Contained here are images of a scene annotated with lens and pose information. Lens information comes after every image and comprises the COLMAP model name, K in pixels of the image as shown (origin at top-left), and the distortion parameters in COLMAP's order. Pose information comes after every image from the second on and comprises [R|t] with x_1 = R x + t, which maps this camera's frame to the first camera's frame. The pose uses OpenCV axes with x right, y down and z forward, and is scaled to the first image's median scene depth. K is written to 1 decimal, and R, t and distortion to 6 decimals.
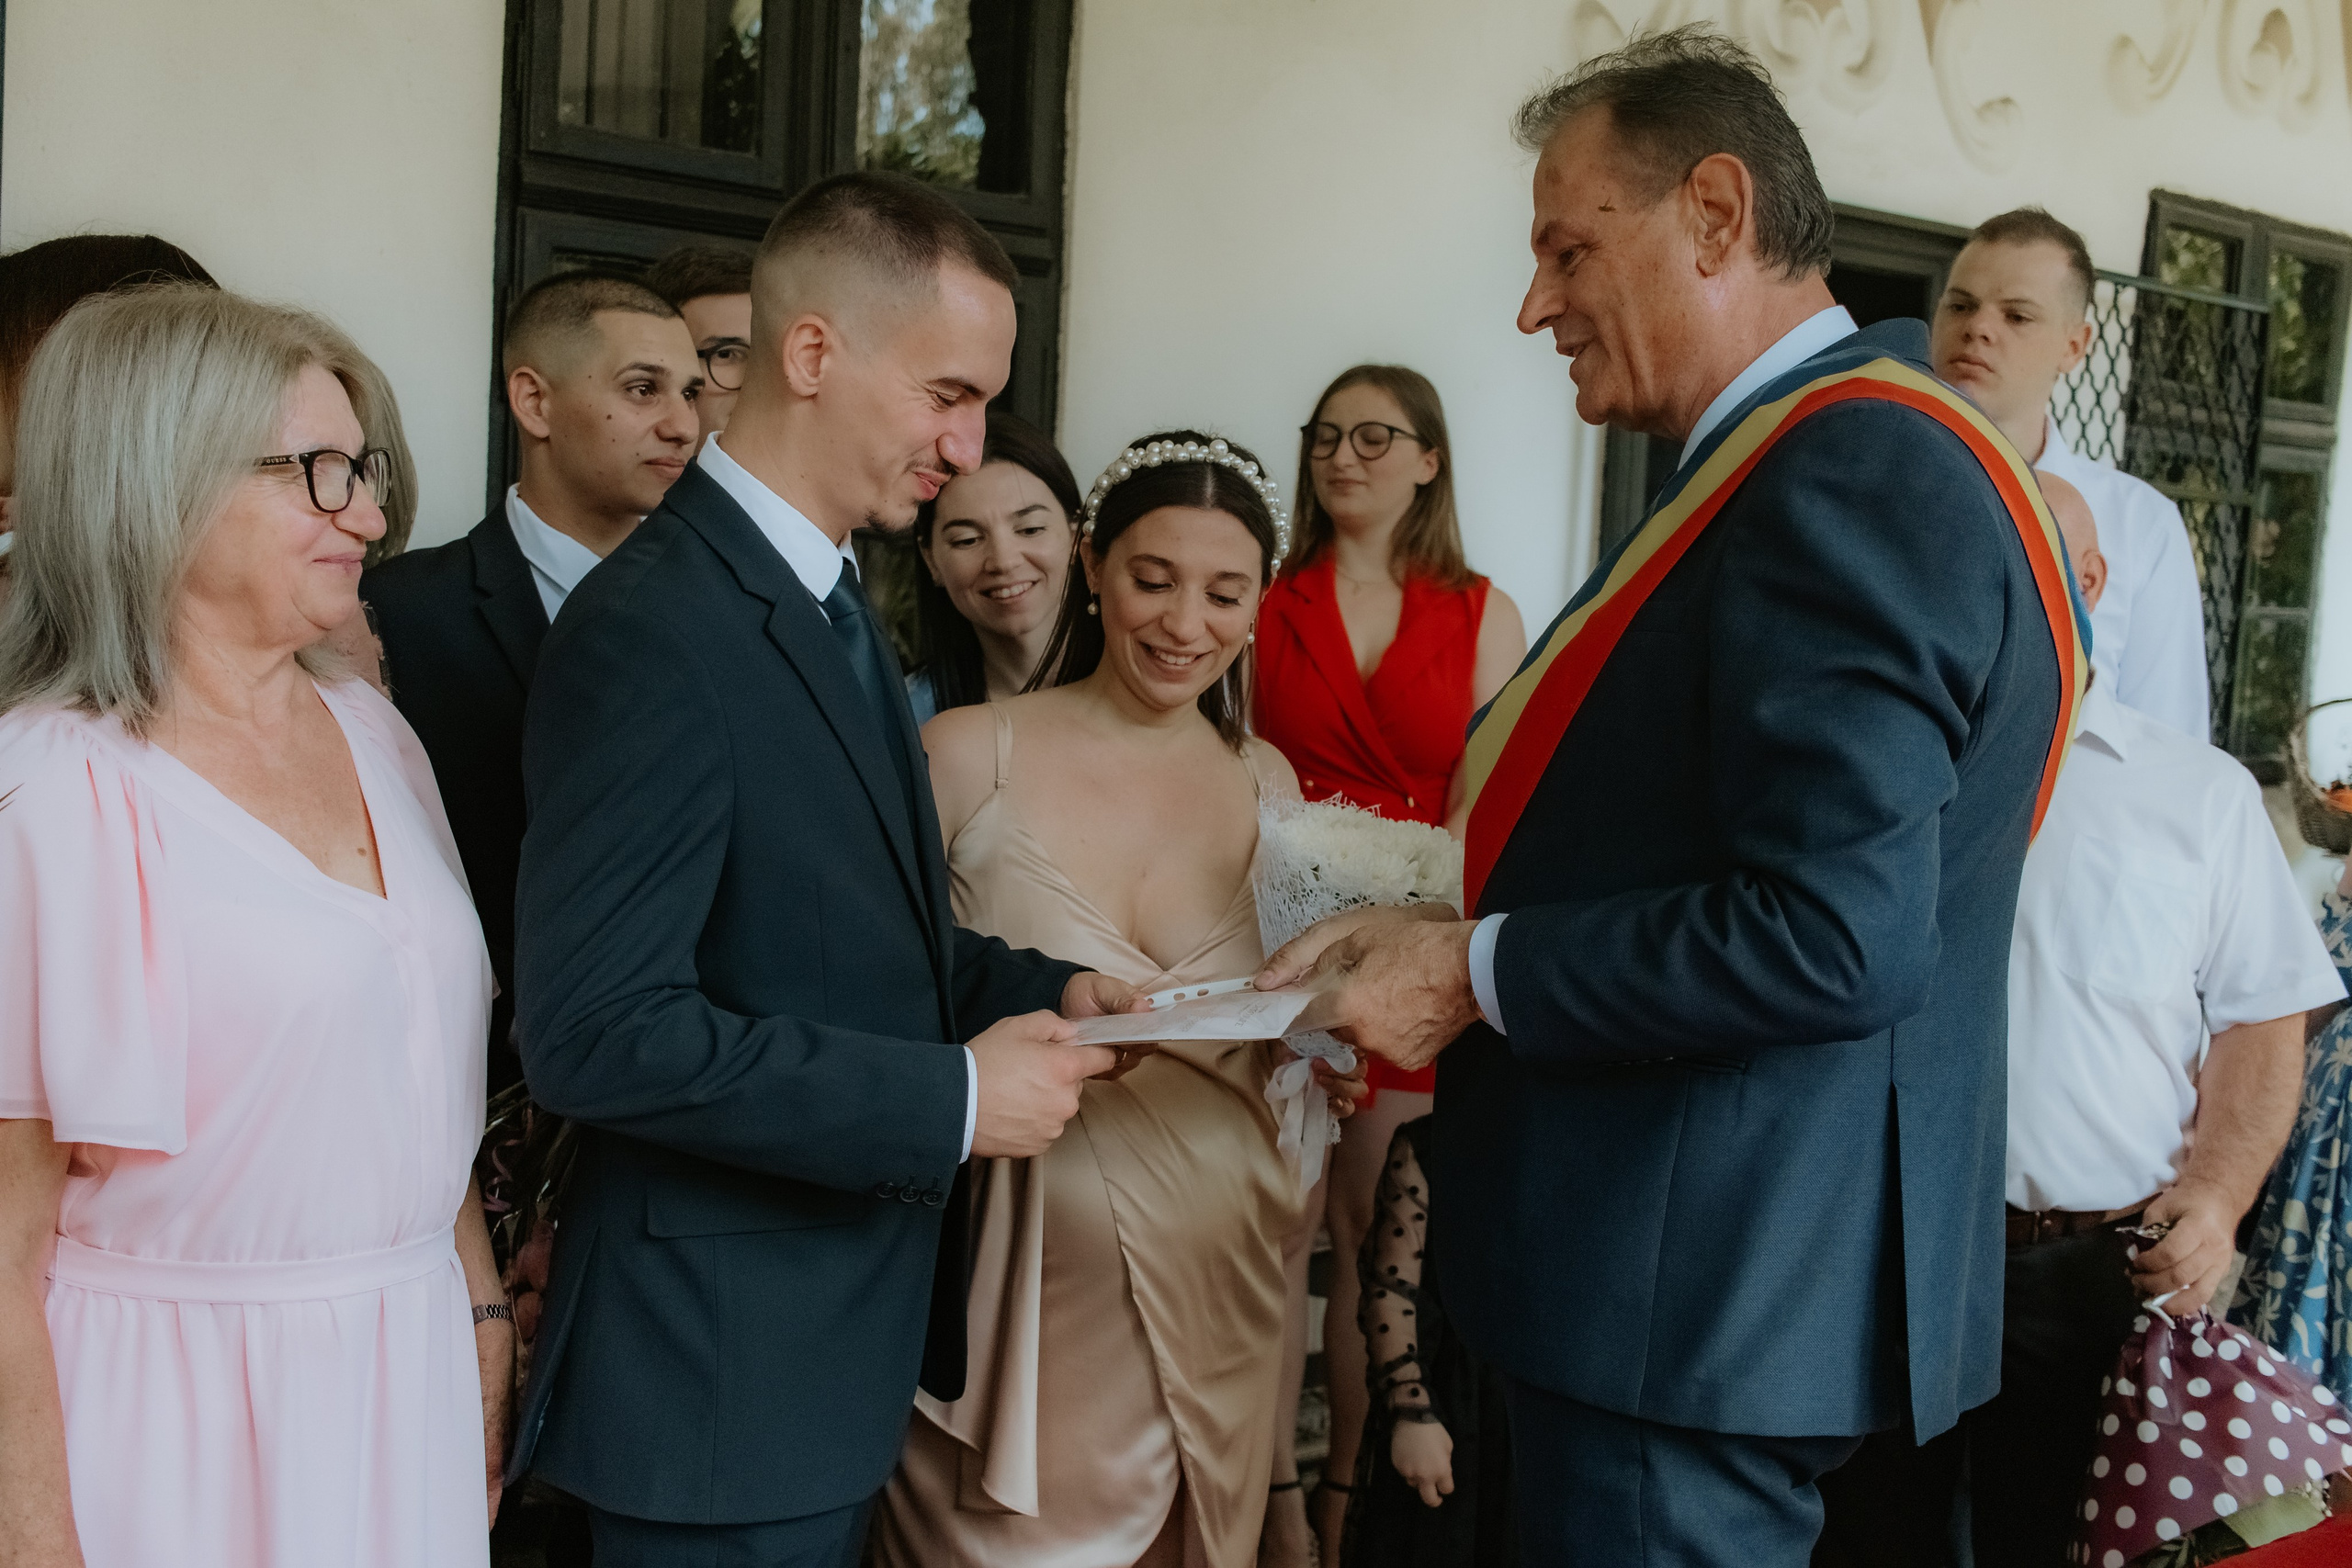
lens RADIAL K [[2483.5, 0, 1129.5], [0, 2483.5, 732.6], [0, 0, 1]] dist [-0.039362, 0.000000]
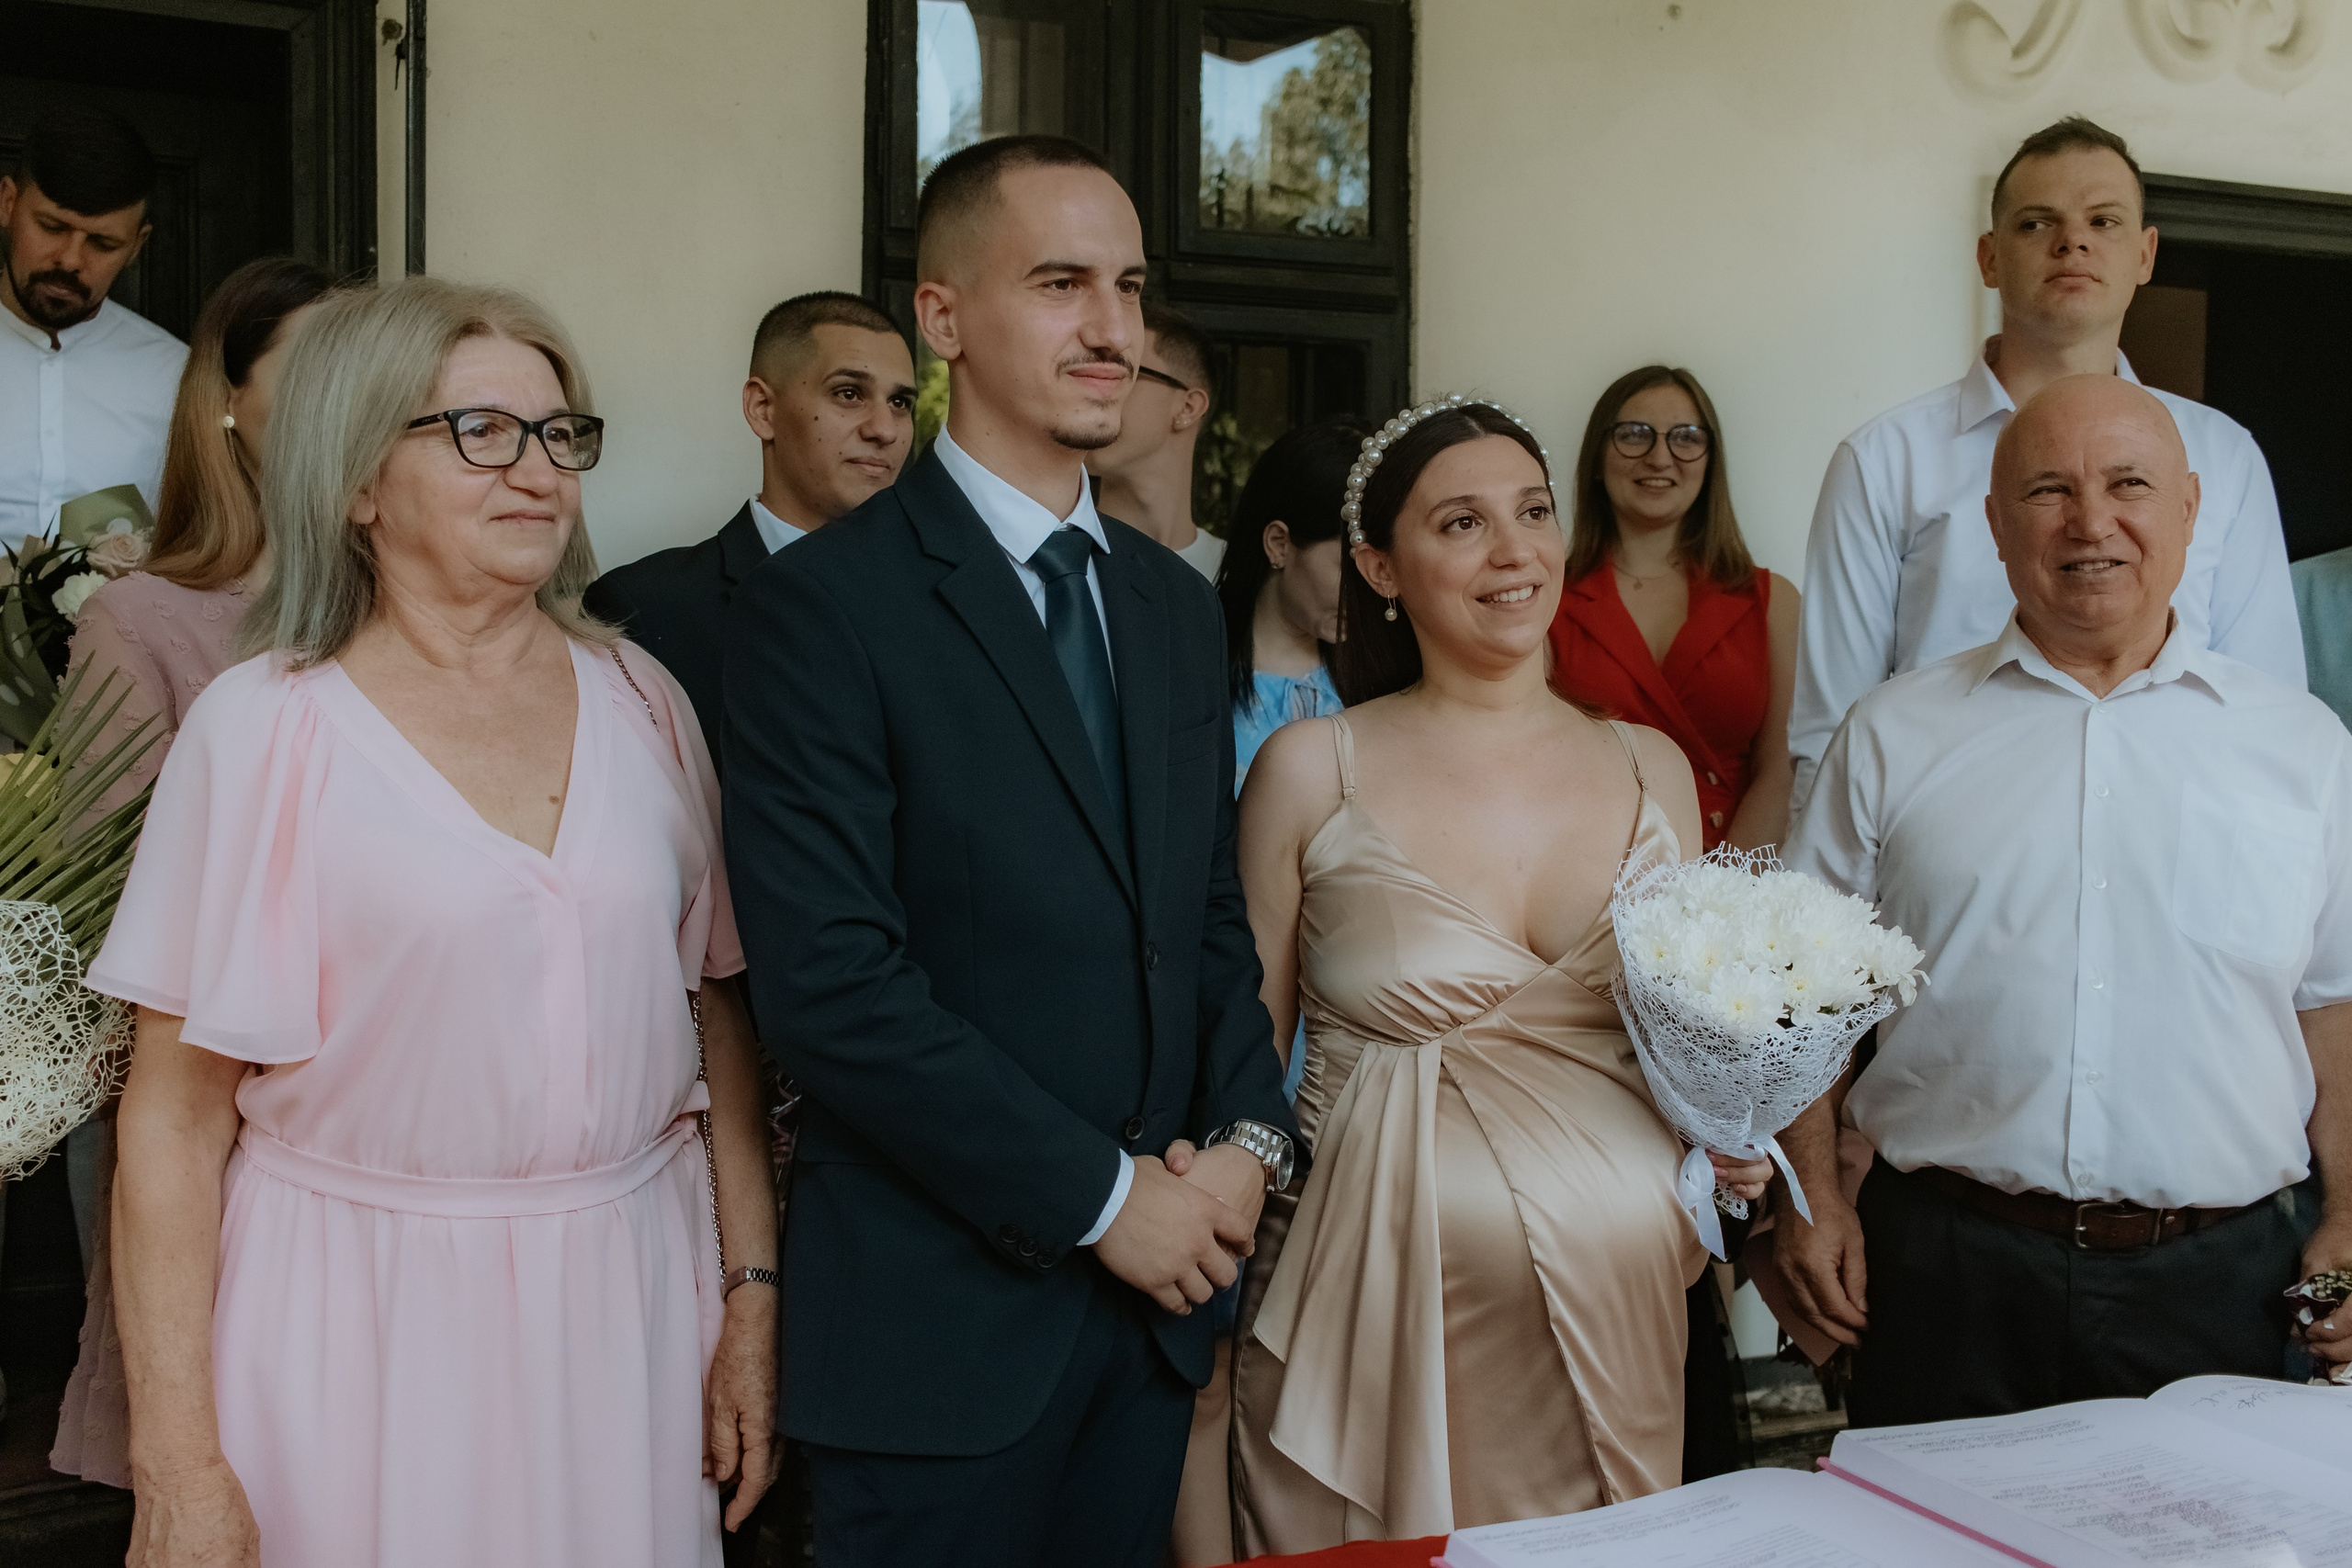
lens RADIAL K [[2483.5, 0, 1162.2], [0, 2483.5, 781.4], [0, 0, 1]] dist [-0.039362, 0.000000]
pose [[0.964409, -0.028183, -0.262910, 0.161724], [0.019695, 0.999198, -0.034868, 0.055467], [0.263682, 0.028449, 0.964190, -0.036149]]
